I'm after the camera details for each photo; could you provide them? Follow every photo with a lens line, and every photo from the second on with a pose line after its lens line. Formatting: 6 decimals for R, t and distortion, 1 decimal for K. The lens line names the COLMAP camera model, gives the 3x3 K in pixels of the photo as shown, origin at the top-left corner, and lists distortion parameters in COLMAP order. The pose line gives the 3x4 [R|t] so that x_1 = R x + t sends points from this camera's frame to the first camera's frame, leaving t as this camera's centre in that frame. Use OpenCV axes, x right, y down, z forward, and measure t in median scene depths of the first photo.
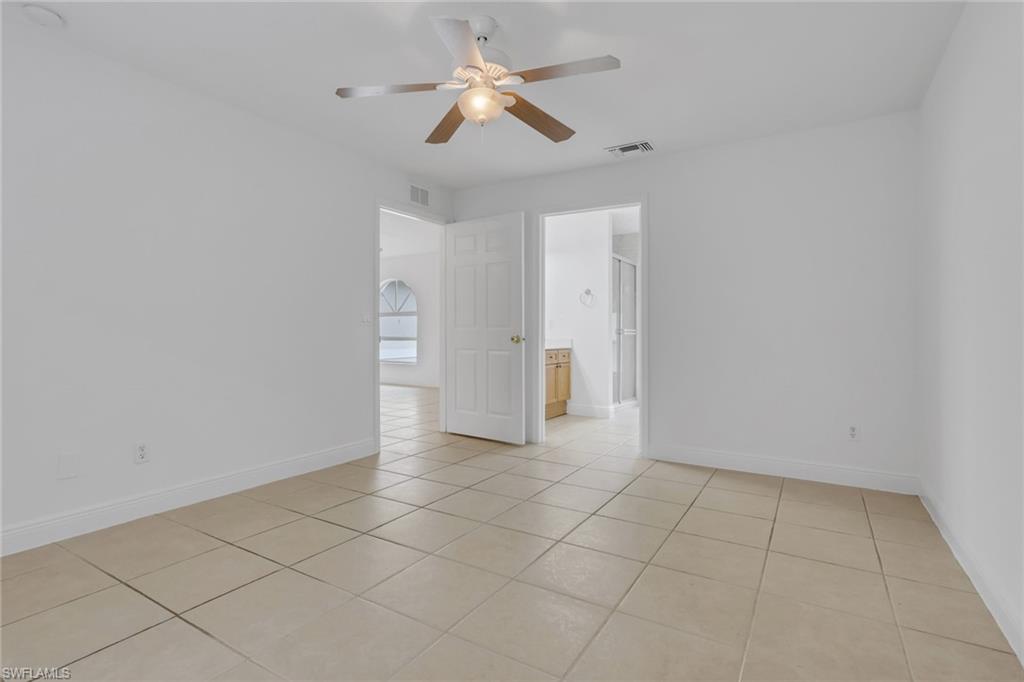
lens RADIAL K [[494.3, 0, 509.0], [0, 494.3, 336.0], [0, 0, 1]] dist [-0.002085, -0.000092]
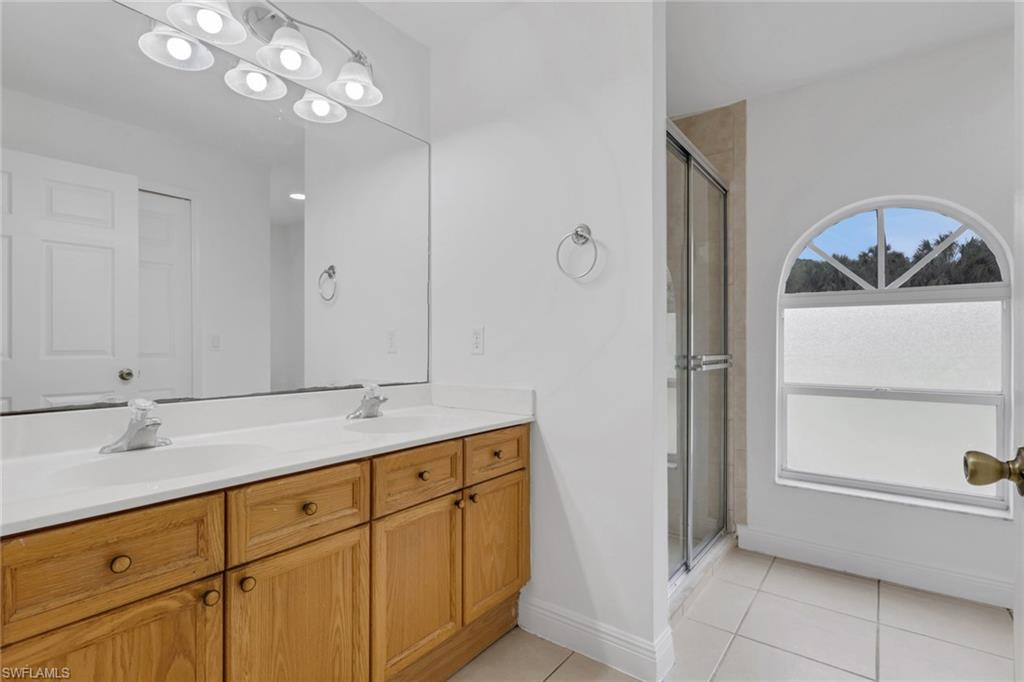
lens RADIAL K [[494.3, 0, 514.8], [0, 494.3, 340.6], [0, 0, 1]] dist [-0.002085, -0.000092]
pose [[0.996003, 0.001297, -0.089312, 0.141313], [-0.002965, 0.999824, -0.018550, -0.019721], [0.089273, 0.018741, 0.995831, 0.682521]]
